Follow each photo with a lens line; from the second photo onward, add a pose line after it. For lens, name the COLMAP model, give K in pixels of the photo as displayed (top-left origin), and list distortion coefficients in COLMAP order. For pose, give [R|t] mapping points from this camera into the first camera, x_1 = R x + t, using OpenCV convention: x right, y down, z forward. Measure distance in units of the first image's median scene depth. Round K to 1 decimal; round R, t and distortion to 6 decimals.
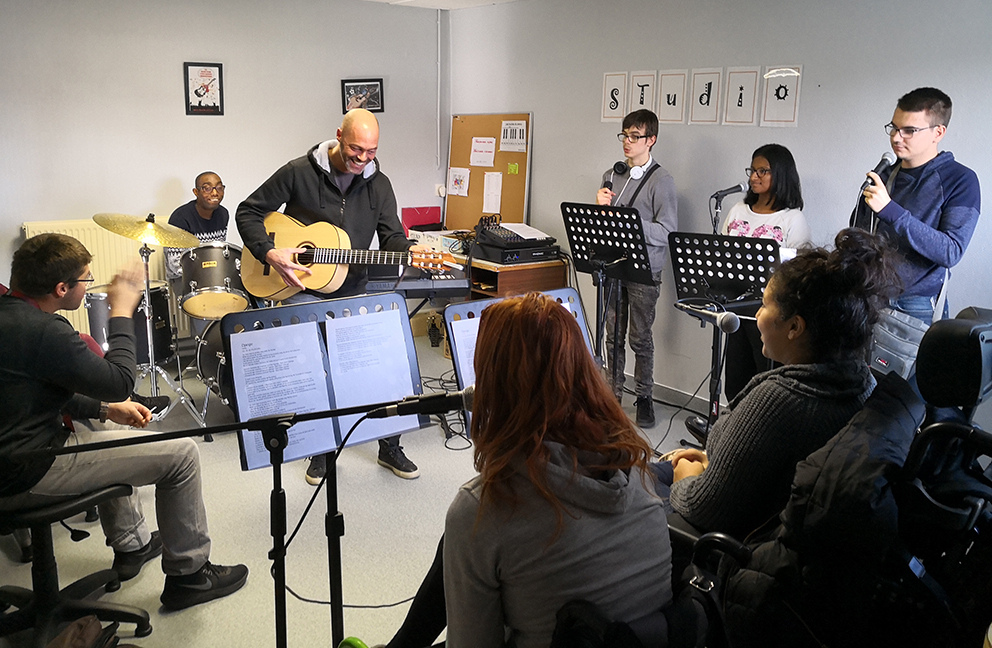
lens RADIAL K [[866.0, 0, 493.9], [0, 866.0, 330.7], [0, 0, 1]] dist [0.044120, -0.008644]
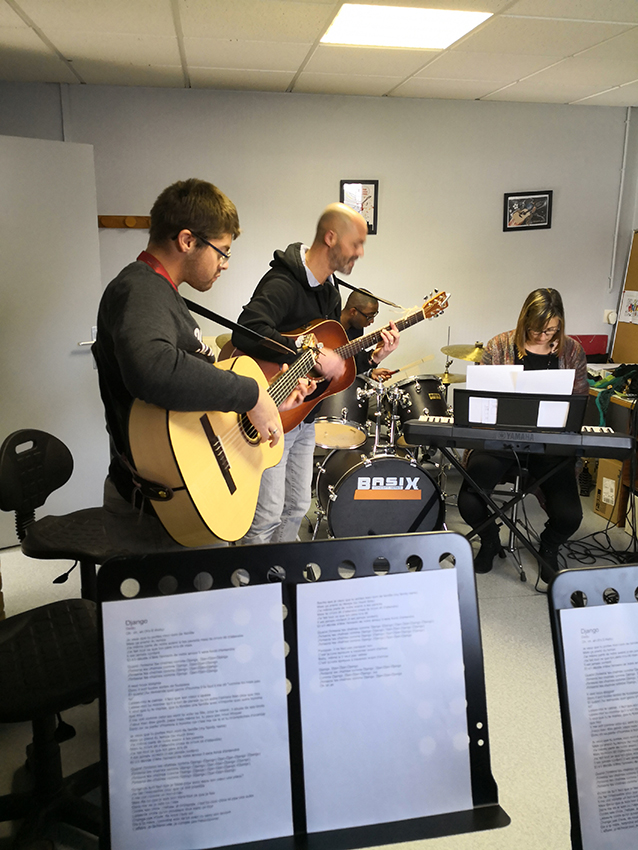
lens RADIAL K [[755.6, 0, 312.1], [0, 755.6, 422.5], [0, 0, 1]] dist [0.018741, 0.008082]
pose [[0.903164, 0.089643, -0.419831, -0.003362], [-0.094771, 0.995461, 0.008675, -0.041913], [0.418703, 0.031953, 0.907561, 0.227035]]
